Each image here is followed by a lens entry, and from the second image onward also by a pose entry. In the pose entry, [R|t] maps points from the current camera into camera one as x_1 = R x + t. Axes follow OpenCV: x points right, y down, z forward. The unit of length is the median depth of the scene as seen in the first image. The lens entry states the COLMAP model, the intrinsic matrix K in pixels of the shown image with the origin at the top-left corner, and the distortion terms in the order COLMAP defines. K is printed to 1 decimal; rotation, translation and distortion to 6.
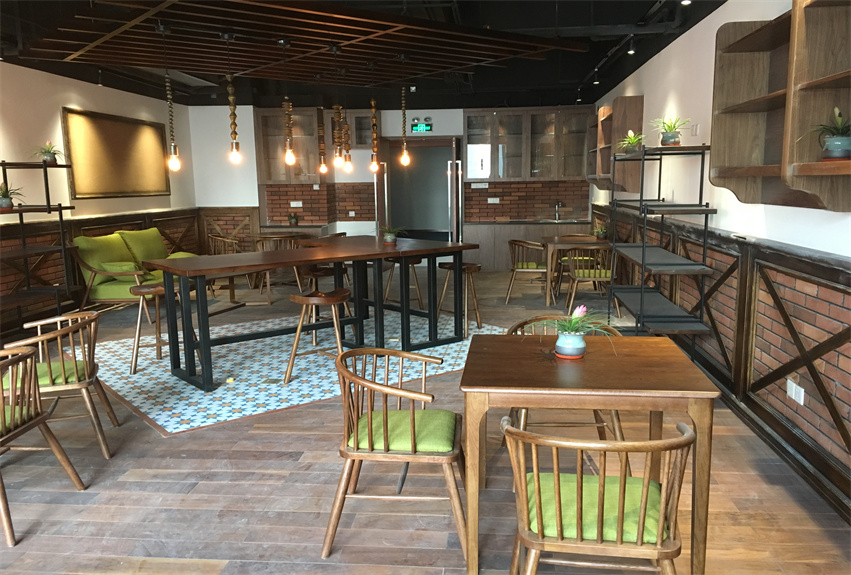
lens RADIAL K [[724.3, 0, 425.5], [0, 724.3, 287.5], [0, 0, 1]] dist [0.076220, -0.103121]
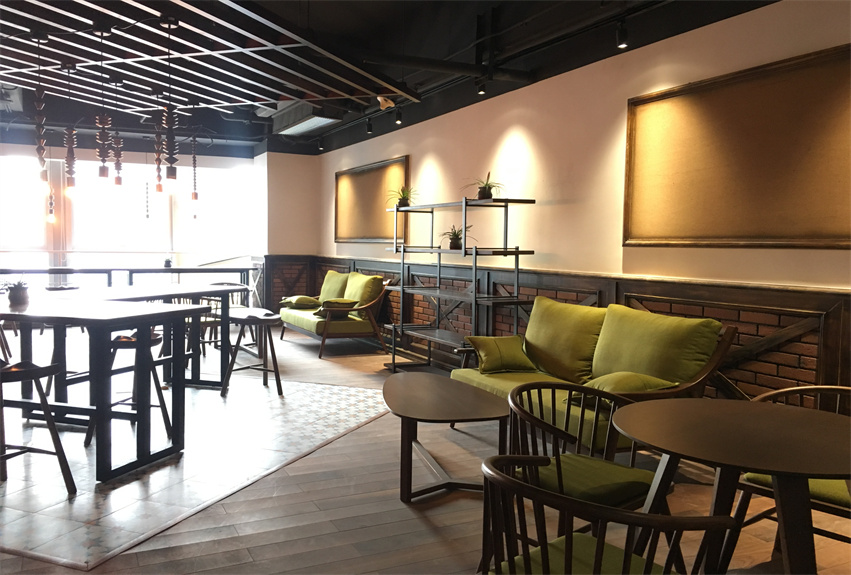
lens RADIAL K [[724.3, 0, 425.5], [0, 724.3, 287.5], [0, 0, 1]] dist [0.076220, -0.103121]
pose [[-0.854492, 0.031674, -0.518498, -0.014519], [-0.078595, 0.978765, 0.189317, -0.240660], [0.513484, 0.202521, -0.833858, 1.833449]]
